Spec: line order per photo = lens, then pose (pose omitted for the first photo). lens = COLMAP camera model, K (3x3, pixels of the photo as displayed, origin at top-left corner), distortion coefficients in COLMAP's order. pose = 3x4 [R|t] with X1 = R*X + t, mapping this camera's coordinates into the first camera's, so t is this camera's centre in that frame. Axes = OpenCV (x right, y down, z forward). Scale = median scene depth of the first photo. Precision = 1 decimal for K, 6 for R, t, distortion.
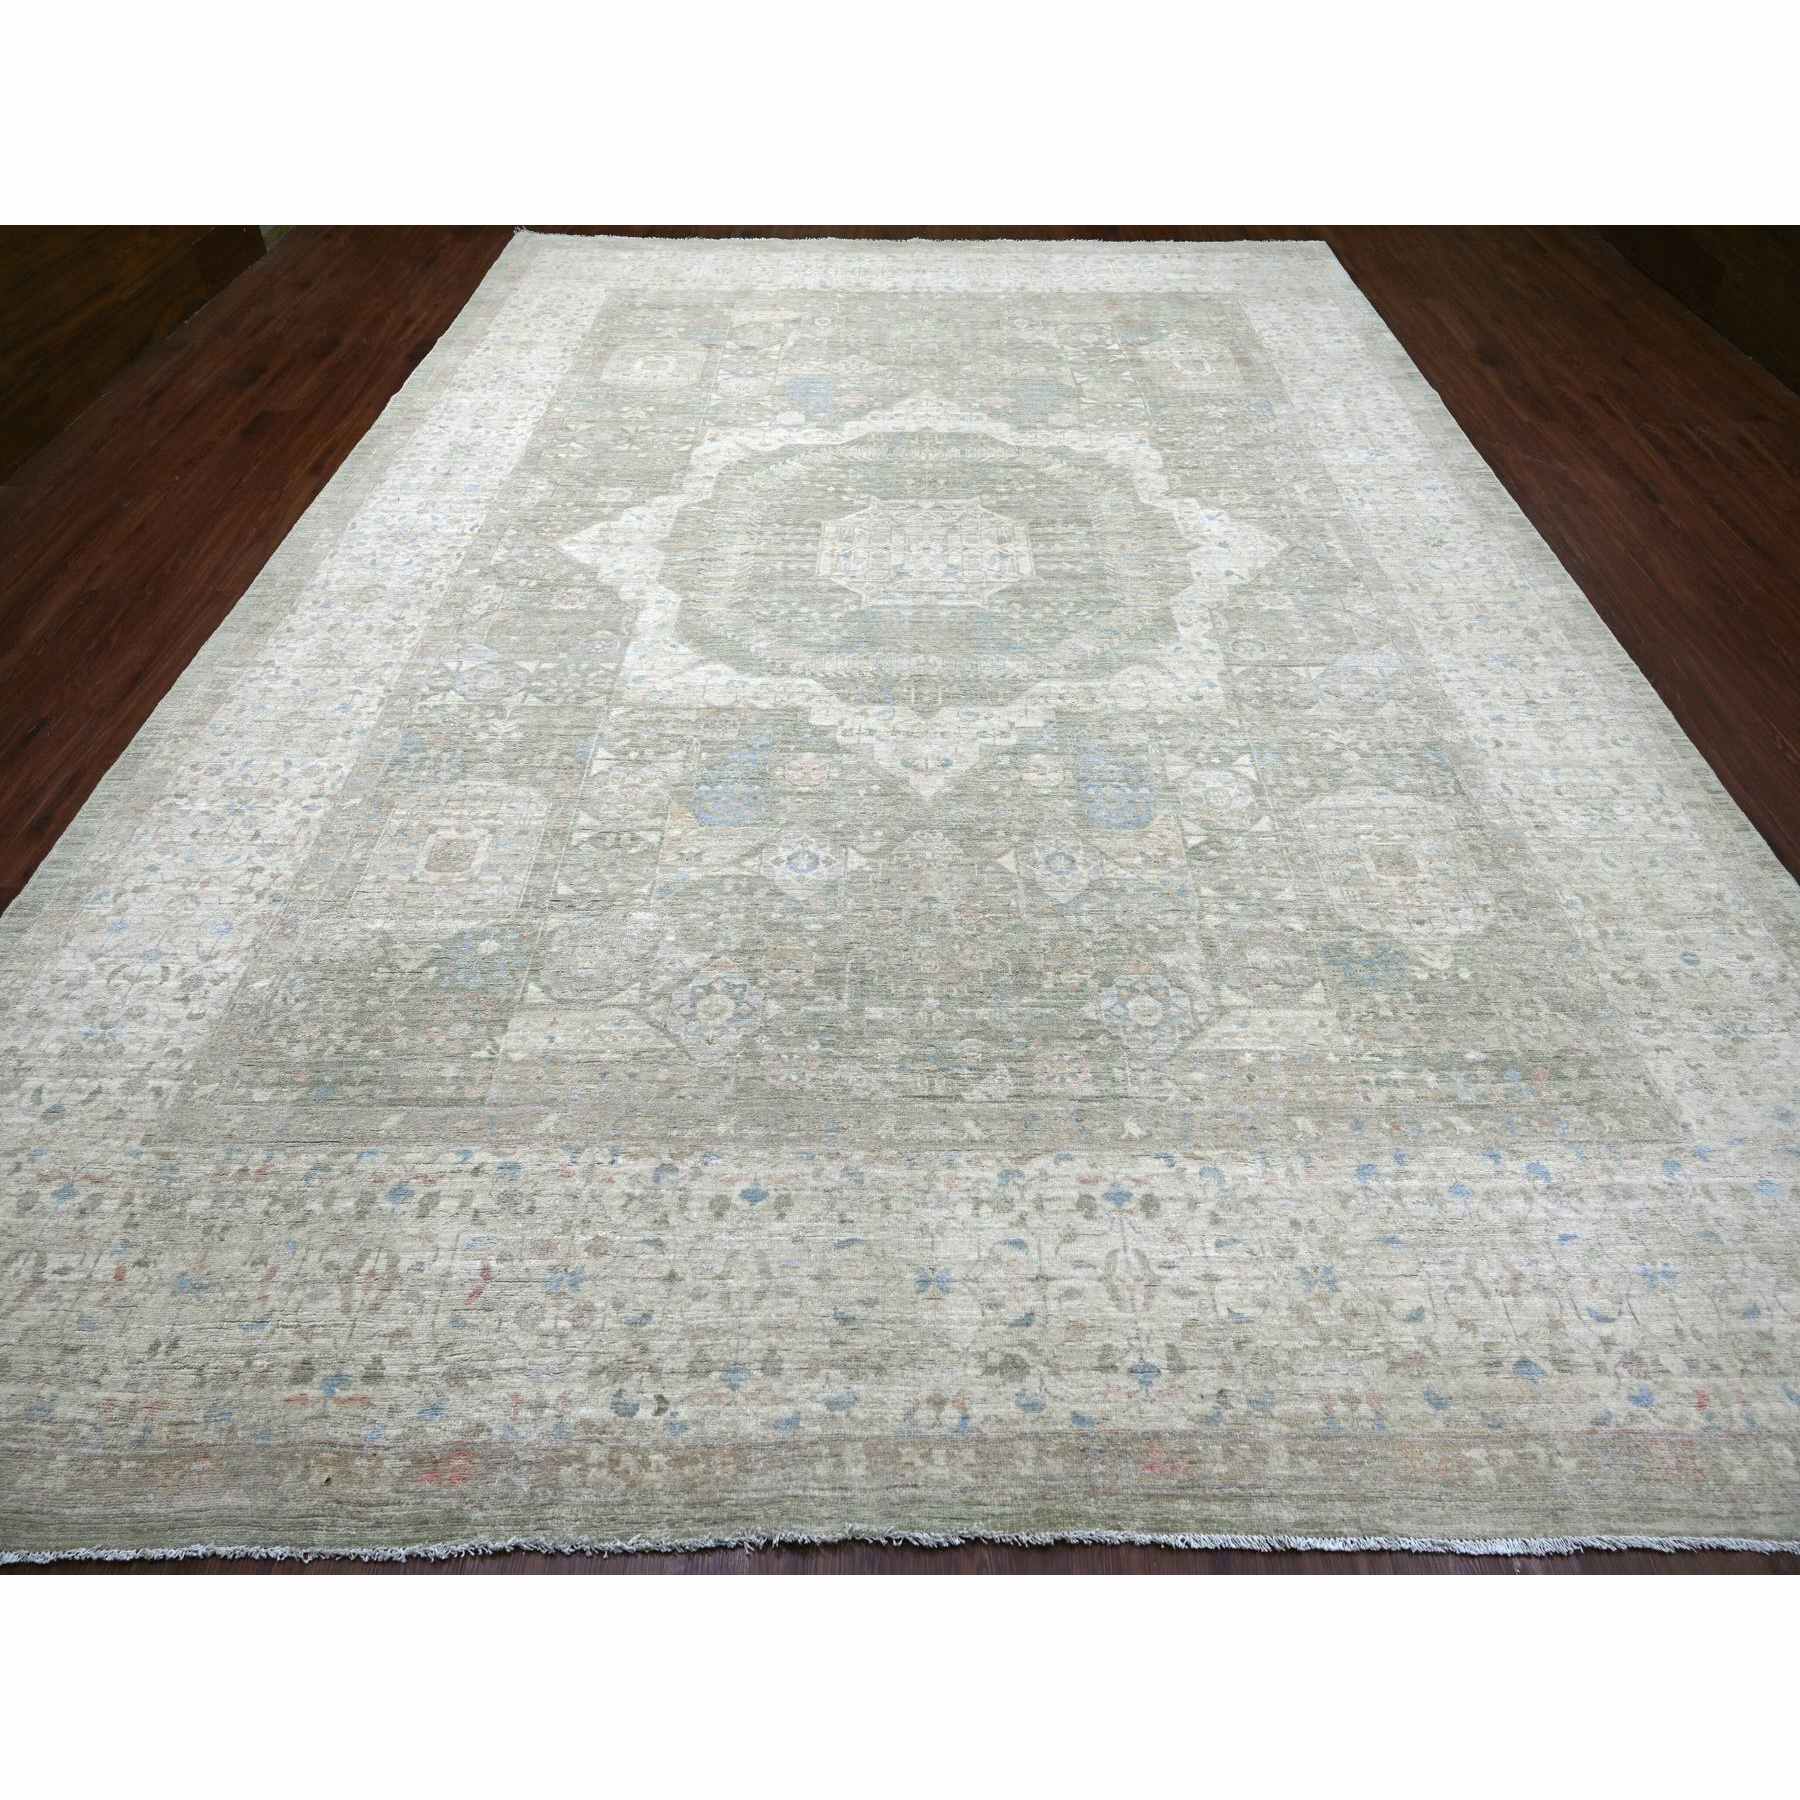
lens RADIAL K [[1086.5, 0, 900.0], [0, 1086.5, 900.0], [0, 0, 1]] dist [-0.008135, 0.000003]
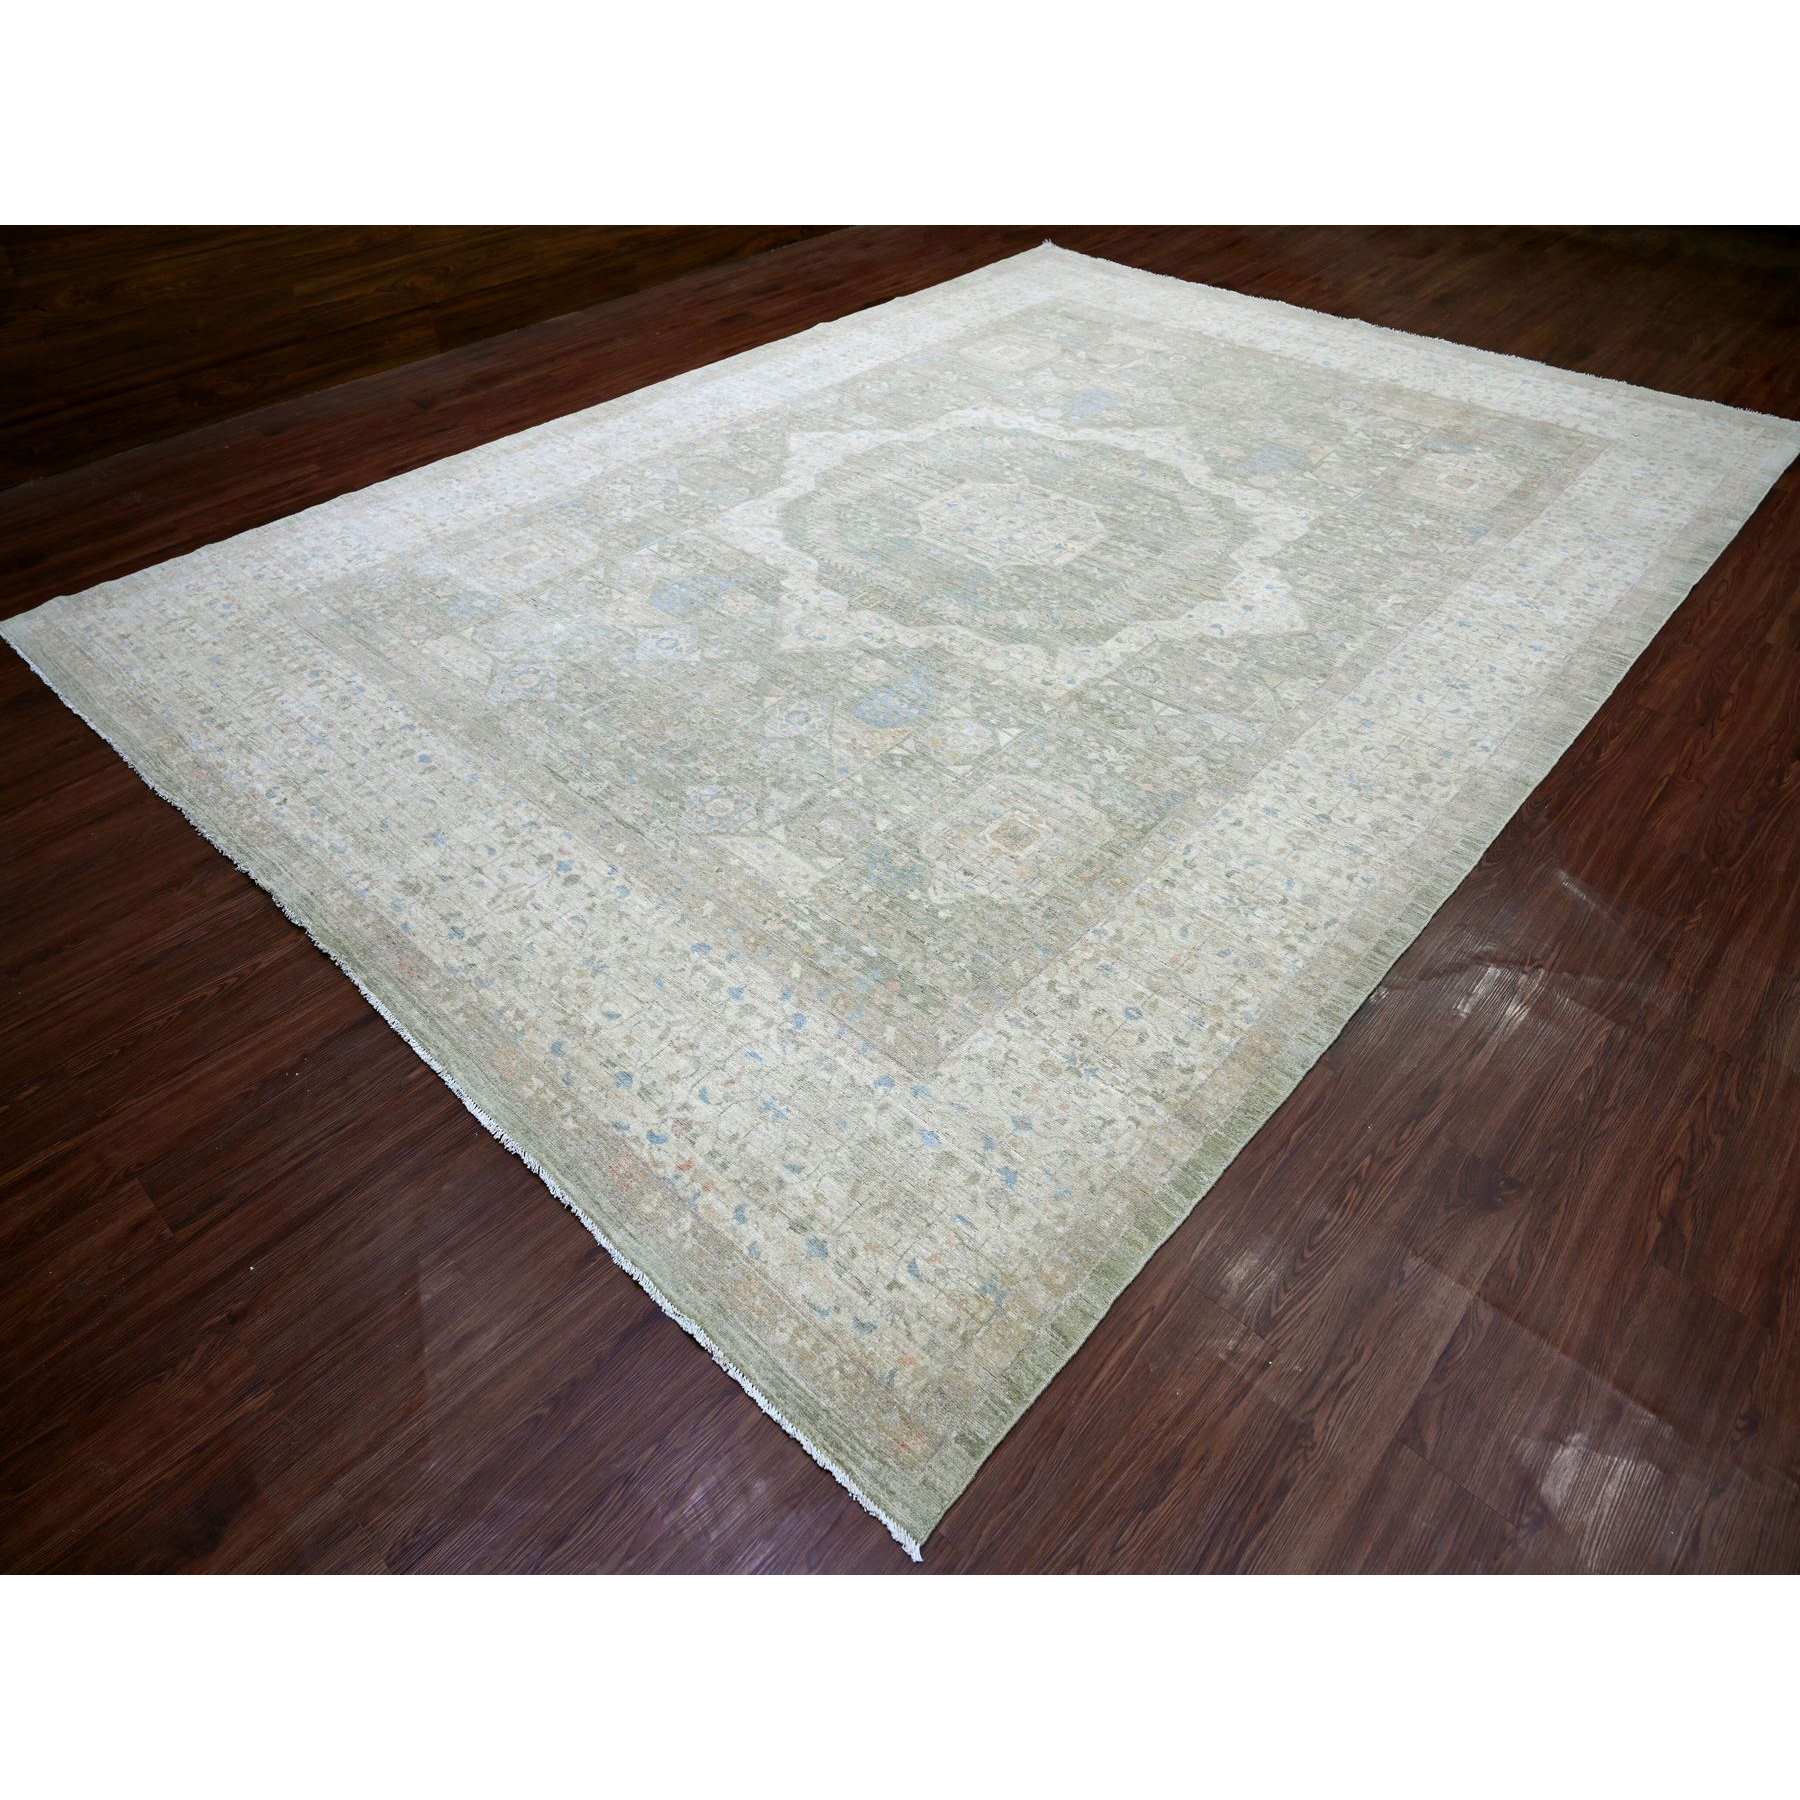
lens RADIAL K [[1086.5, 0, 900.0], [0, 1086.5, 900.0], [0, 0, 1]] dist [-0.008135, 0.000003]
pose [[0.741279, 0.468955, -0.480193, 0.995490], [-0.490341, 0.866905, 0.089672, -0.022704], [0.458334, 0.168987, 0.872567, -0.013931]]
